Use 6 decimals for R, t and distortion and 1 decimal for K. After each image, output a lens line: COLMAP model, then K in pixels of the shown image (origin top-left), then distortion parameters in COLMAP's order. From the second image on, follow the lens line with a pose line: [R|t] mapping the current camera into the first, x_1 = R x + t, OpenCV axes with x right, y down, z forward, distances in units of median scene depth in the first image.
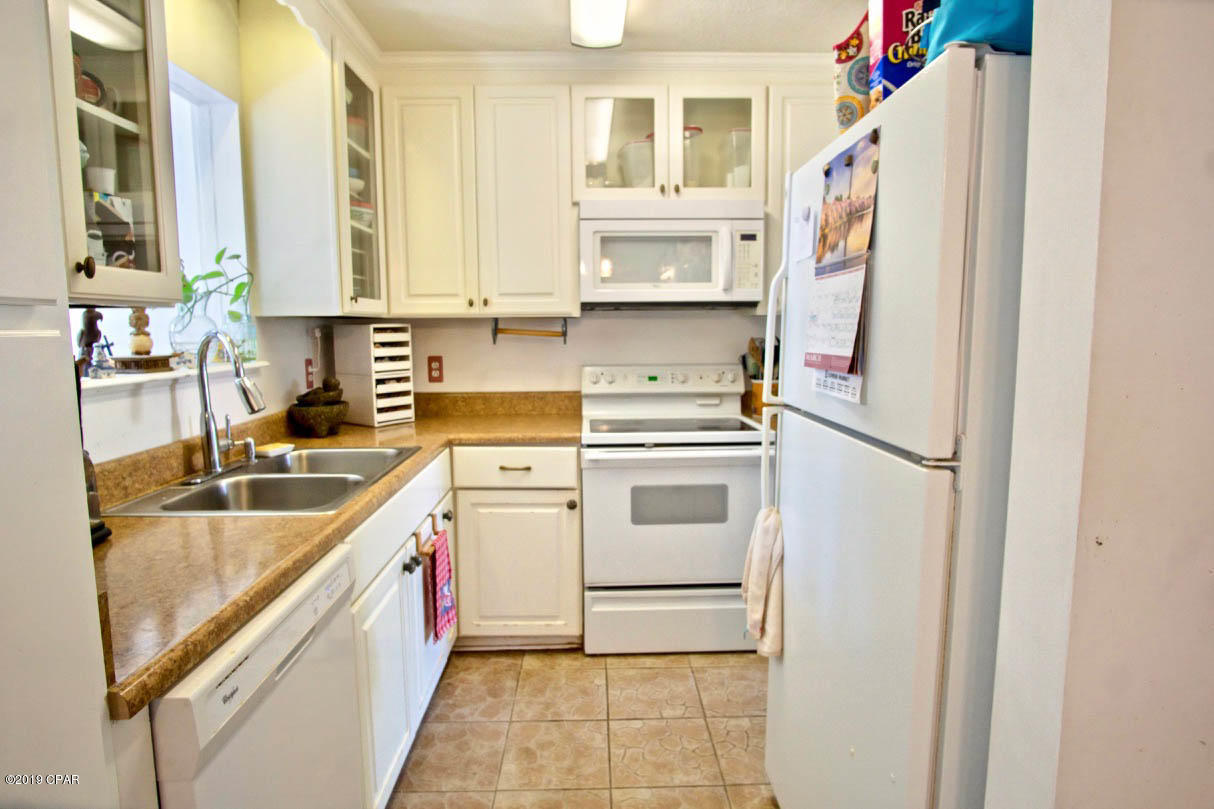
lens RADIAL K [[655.8, 0, 603.0], [0, 655.8, 398.3], [0, 0, 1]] dist [-0.036574, 0.008971]
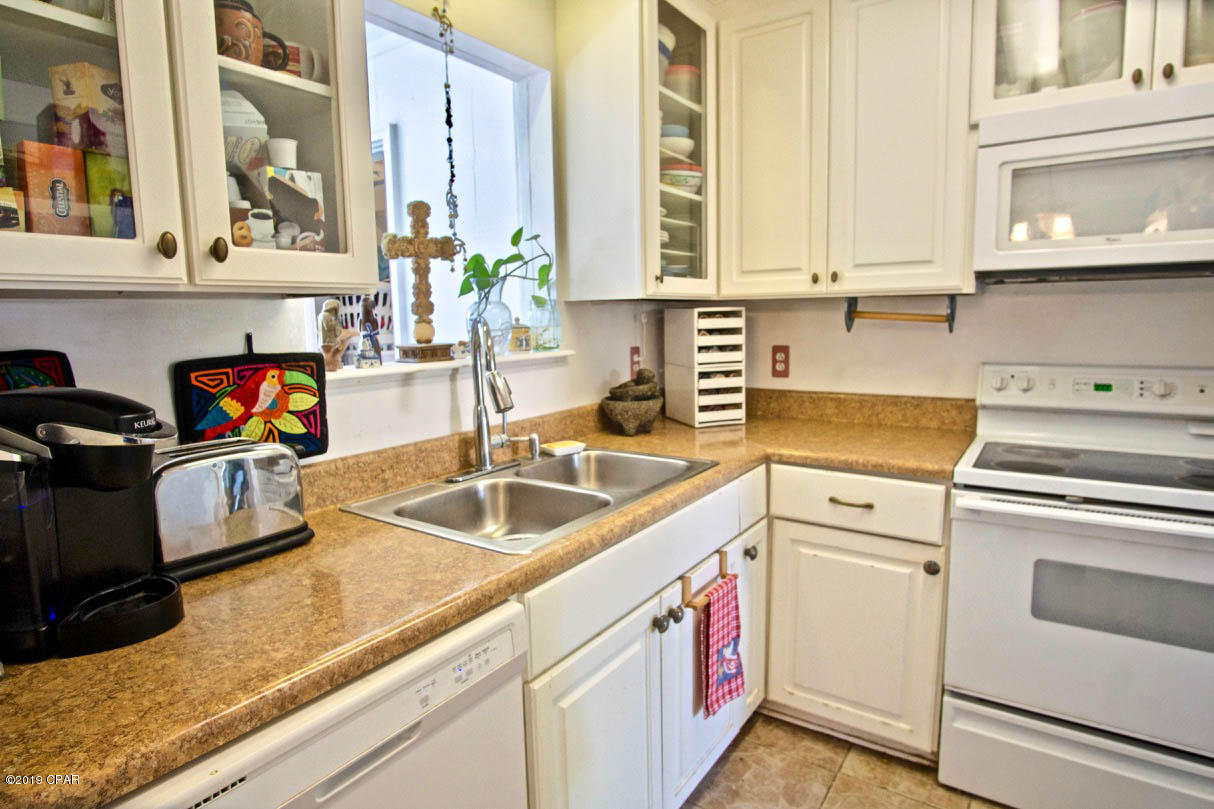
lens RADIAL K [[655.8, 0, 603.0], [0, 655.8, 398.3], [0, 0, 1]] dist [-0.036574, 0.008971]
pose [[0.806404, 0.063893, -0.587903, 0.063413], [-0.048314, 0.997941, 0.042185, -0.027331], [0.589388, -0.005614, 0.807831, 0.249942]]
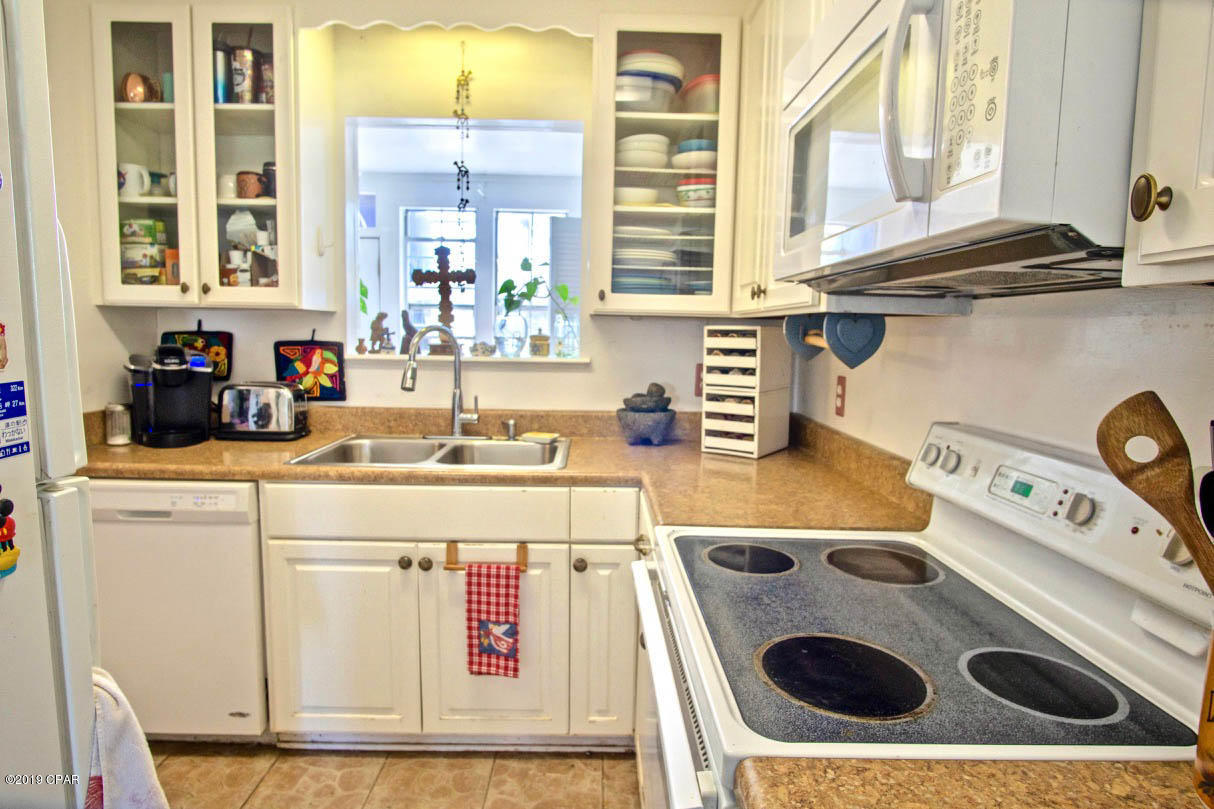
lens RADIAL K [[652.9, 0, 604.7], [0, 652.9, 399.6], [0, 0, 1]] dist [-0.035443, 0.009451]
pose [[-0.010583, 0.111766, -0.993678, 0.496184], [-0.128196, 0.985382, 0.112199, -0.104065], [0.991692, 0.128573, 0.003900, 0.943464]]
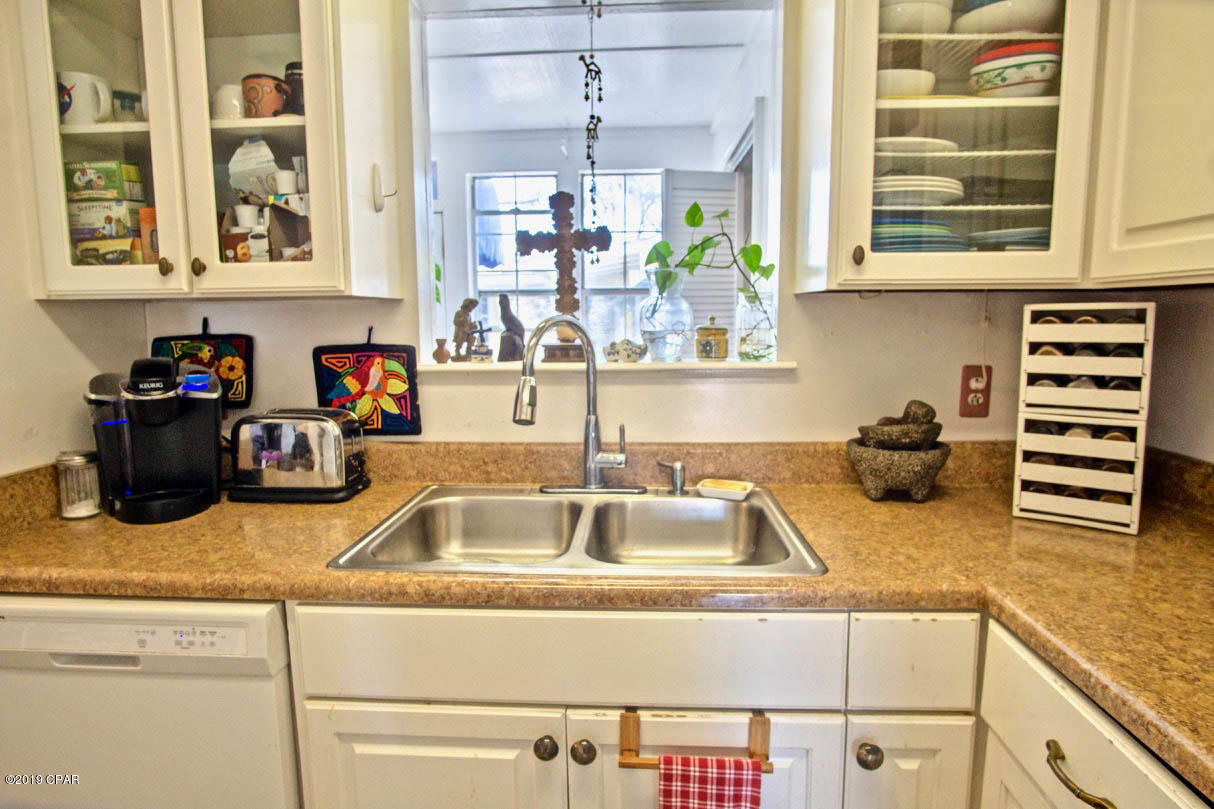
lens RADIAL K [[652.9, 0, 604.7], [0, 652.9, 399.6], [0, 0, 1]] dist [-0.035443, 0.009451]
pose [[-0.082153, 0.133236, -0.987674, 0.151393], [-0.098561, 0.985079, 0.141085, -0.086138], [0.991734, 0.108936, -0.067795, 0.783802]]
